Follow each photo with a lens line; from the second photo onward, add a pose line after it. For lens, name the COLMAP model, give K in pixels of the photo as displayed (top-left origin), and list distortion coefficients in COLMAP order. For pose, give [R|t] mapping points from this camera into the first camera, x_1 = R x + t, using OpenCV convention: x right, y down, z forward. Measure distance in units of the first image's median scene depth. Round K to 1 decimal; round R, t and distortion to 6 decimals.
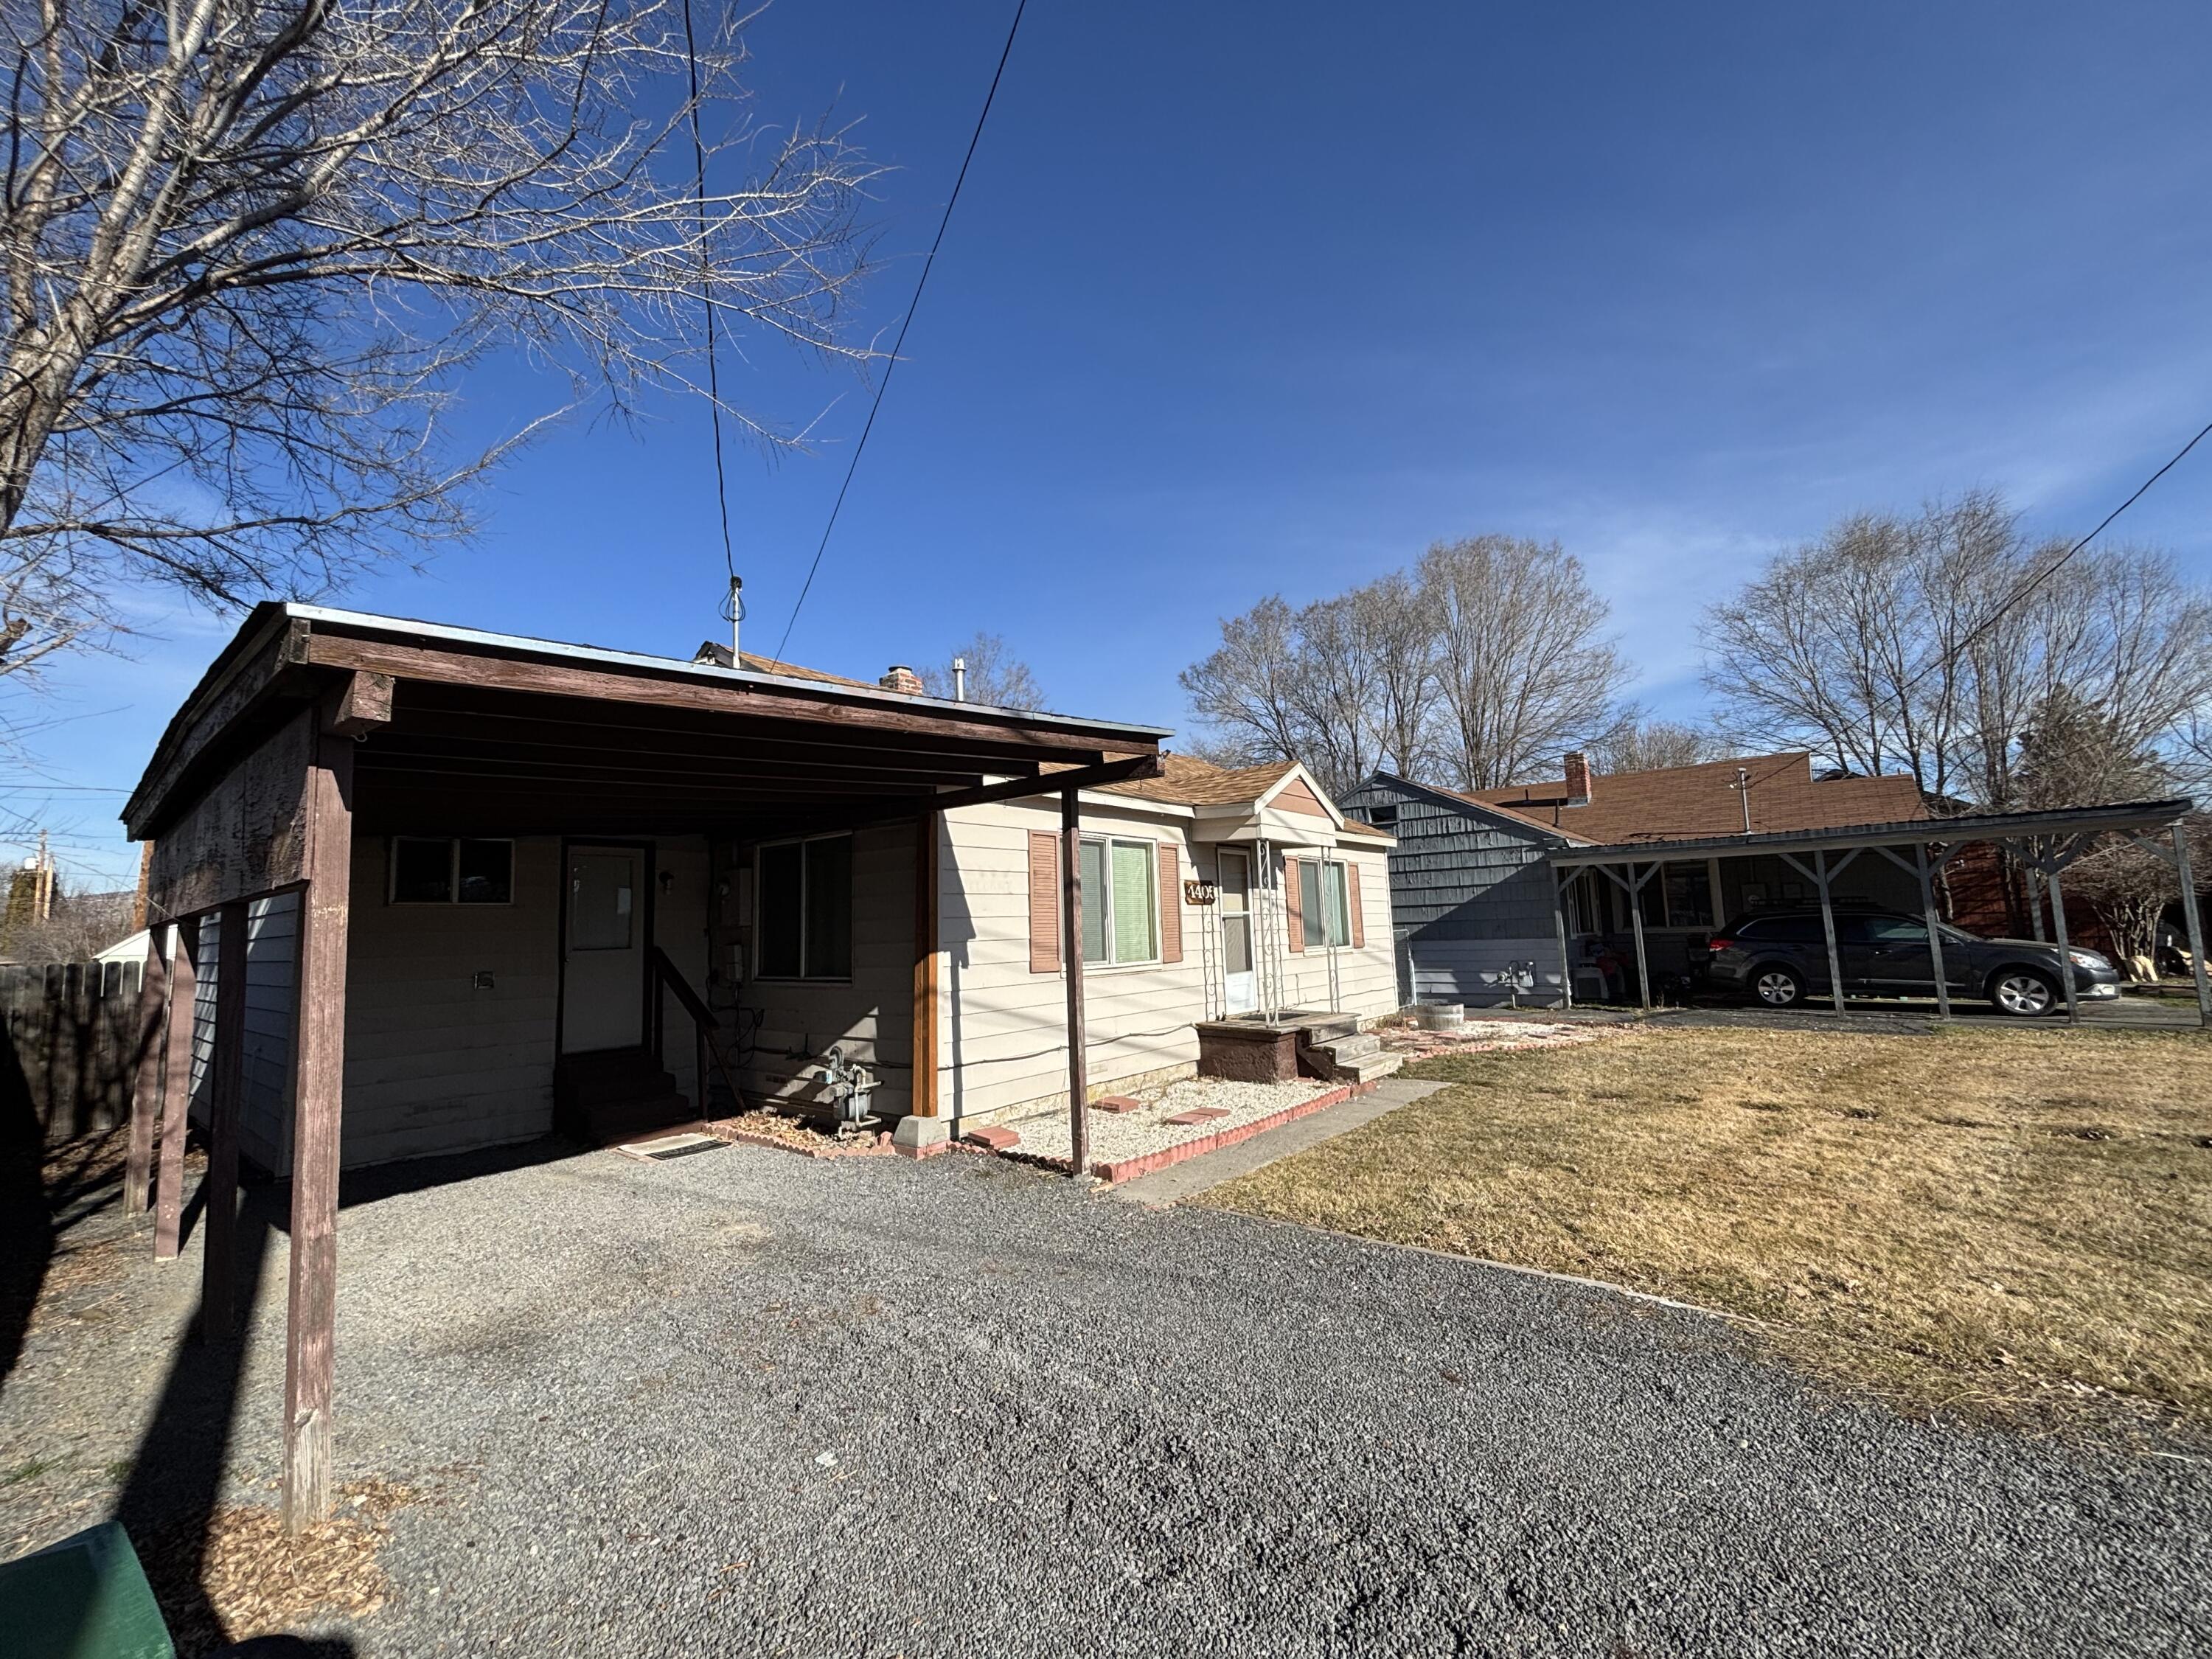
lens RADIAL K [[887.3, 0, 1108.7], [0, 887.3, 811.0], [0, 0, 1]] dist [0.002267, -0.001622]
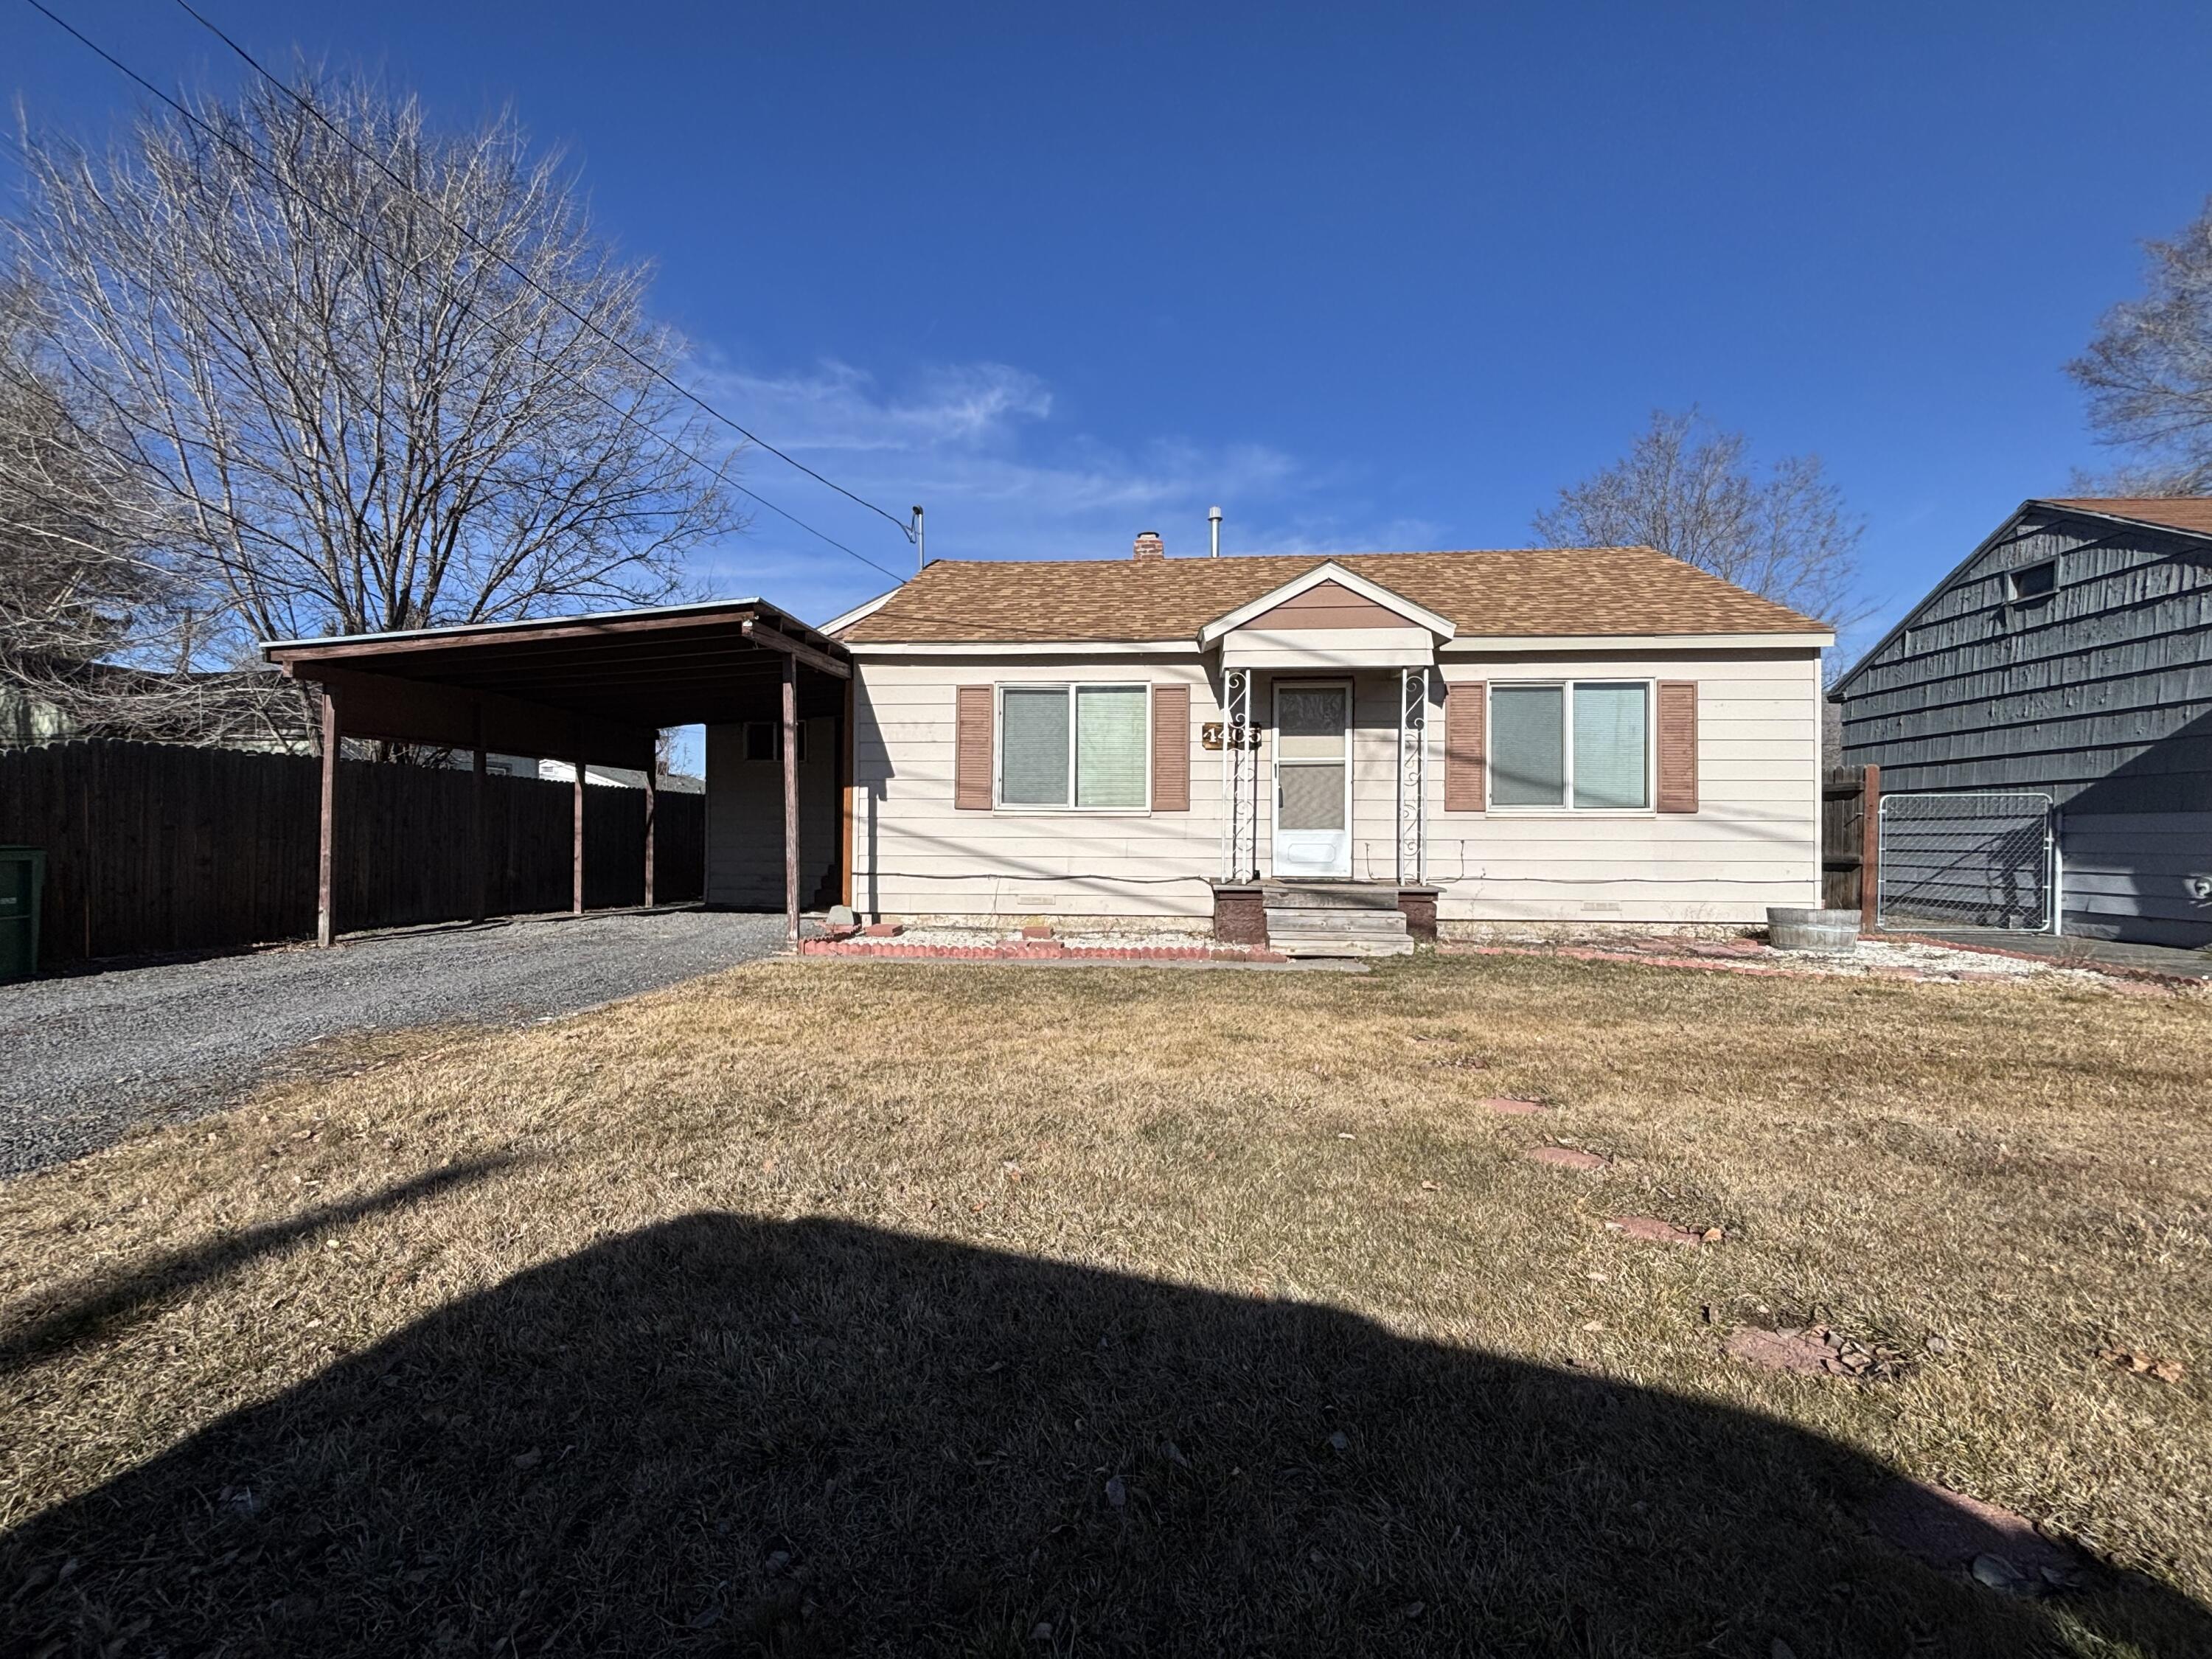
lens RADIAL K [[965.7, 0, 1102.1], [0, 965.7, 837.4], [0, 0, 1]] dist [0.003387, -0.000815]
pose [[0.575444, 0.039675, -0.816878, 0.835217], [0.088713, 0.989901, 0.110571, 0.075372], [0.813015, -0.136095, 0.566113, 0.338276]]
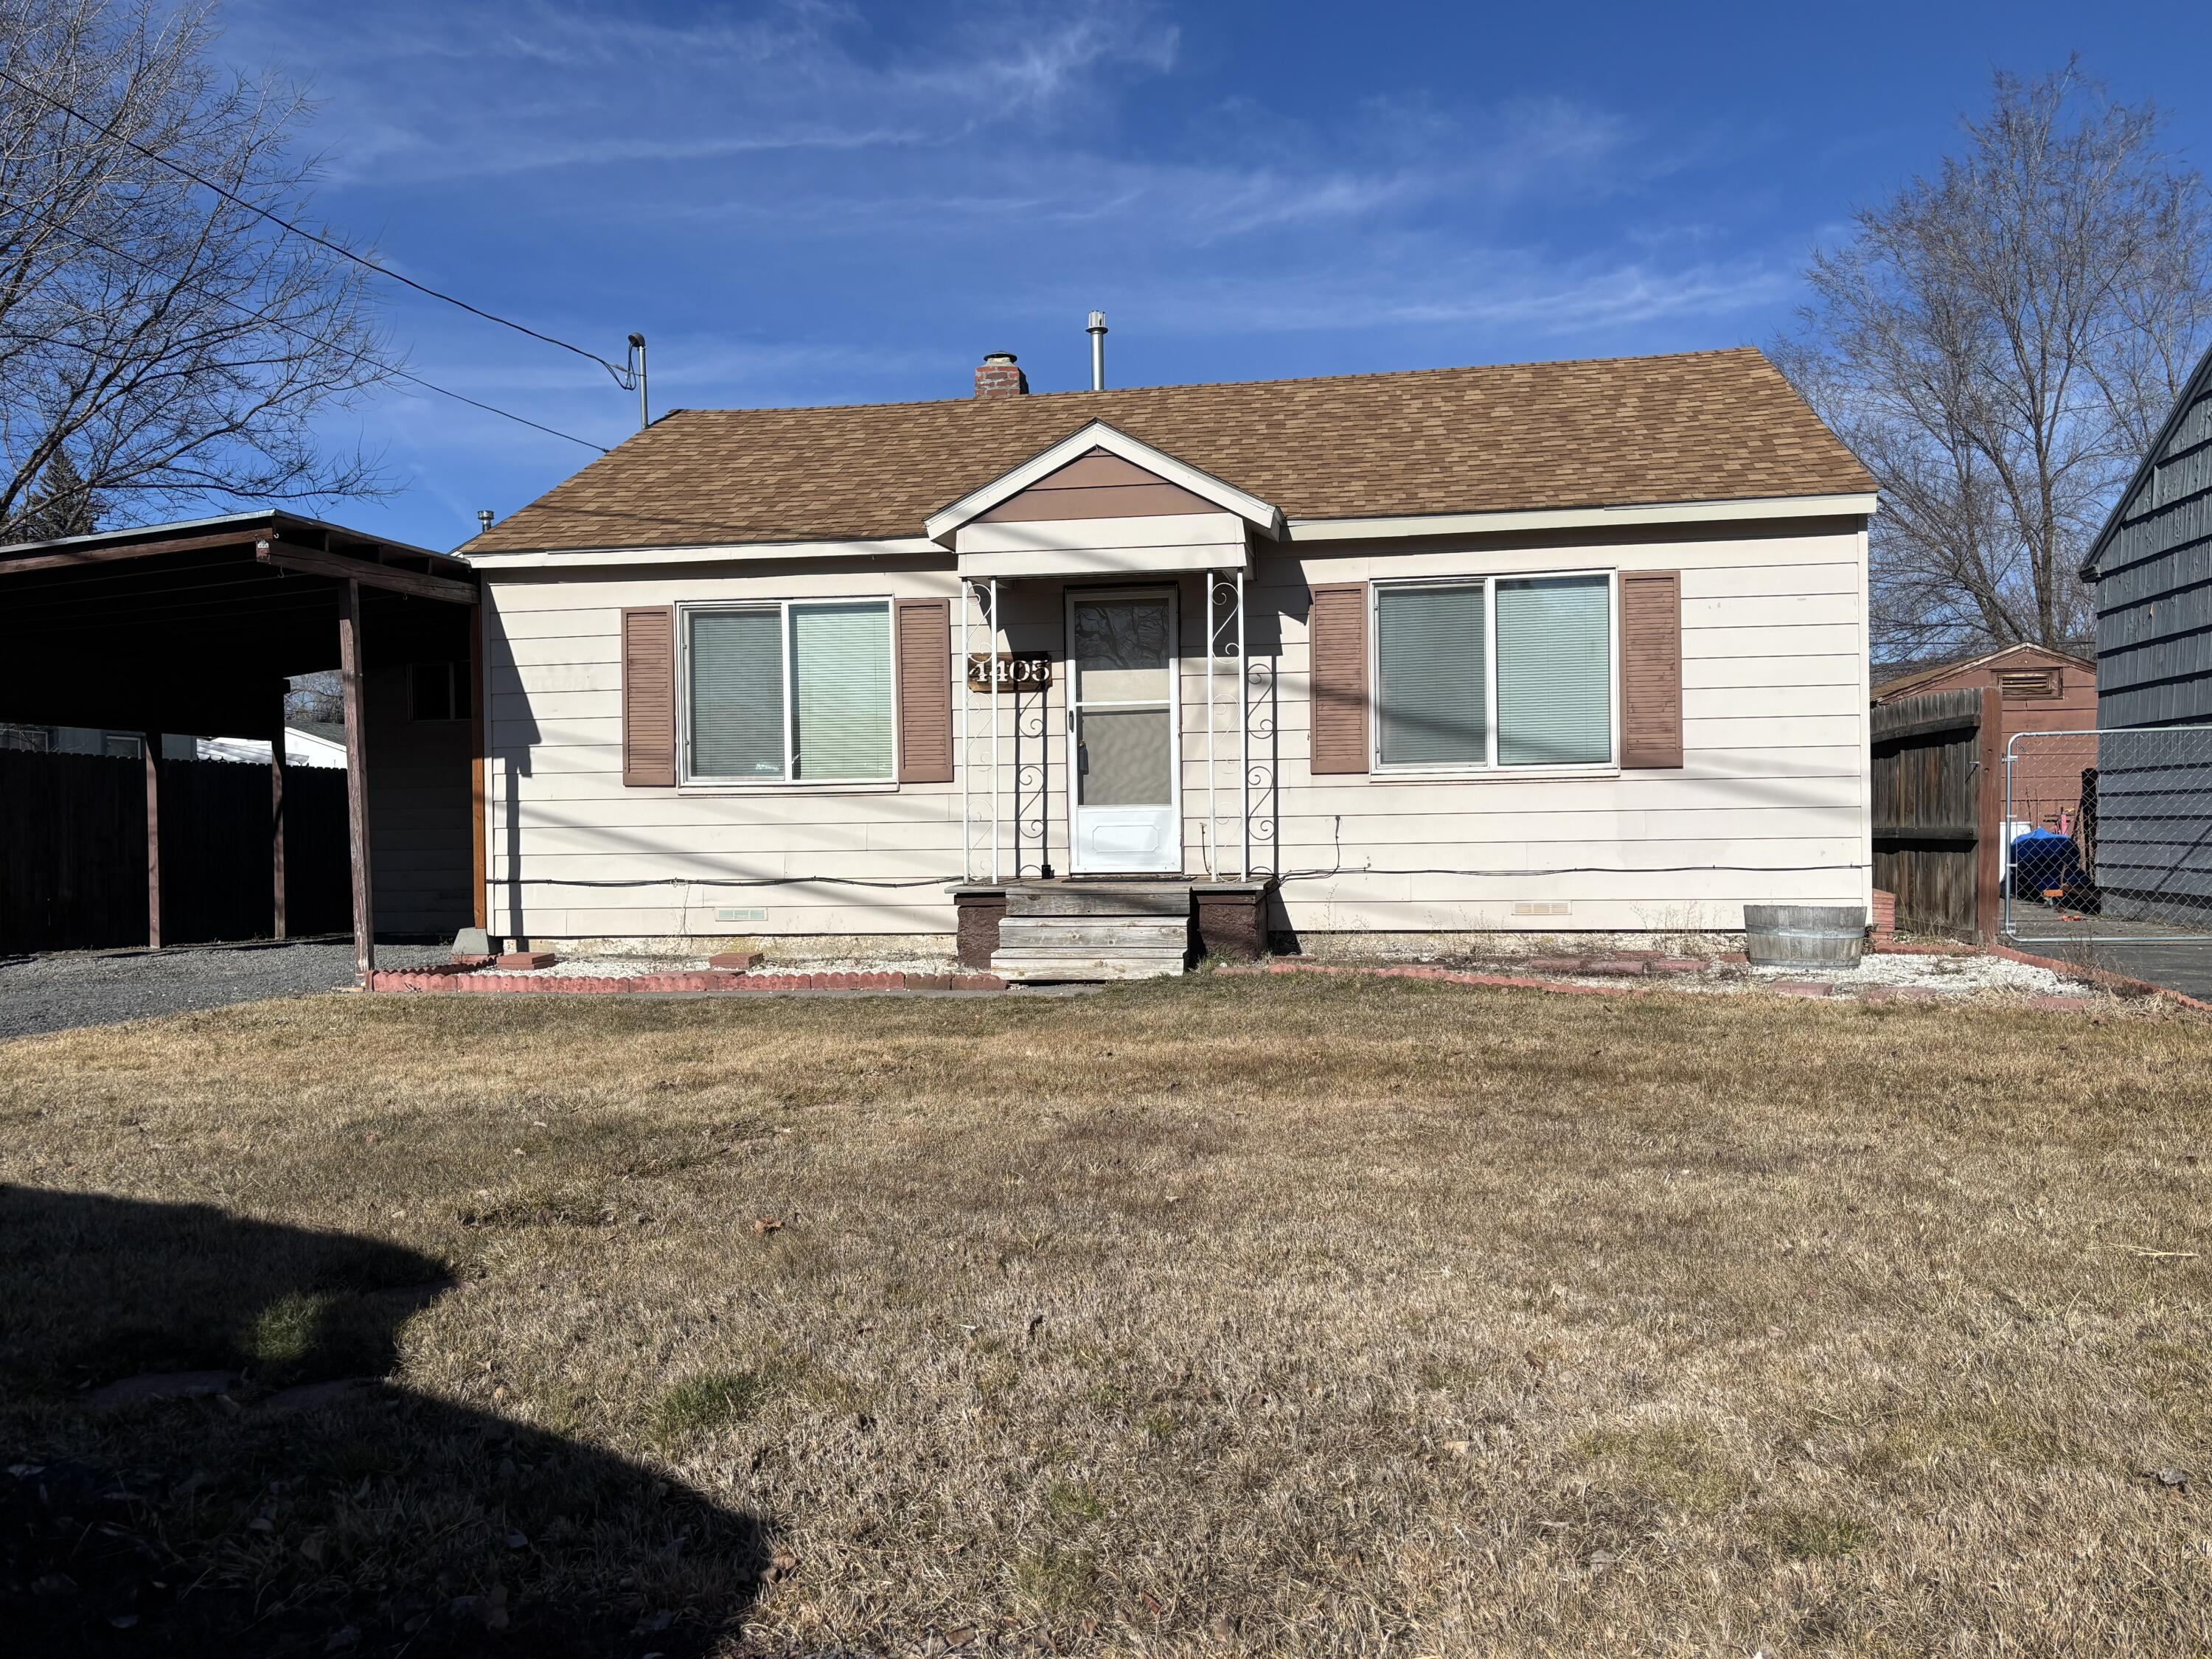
lens RADIAL K [[1713.4, 0, 1122.4], [0, 1713.4, 841.6], [0, 0, 1]] dist [0.035424, -0.026429]
pose [[0.506984, 0.035450, -0.861226, 1.187274], [0.117511, 0.986983, 0.109803, 0.088387], [0.853908, -0.156872, 0.496219, 0.467271]]
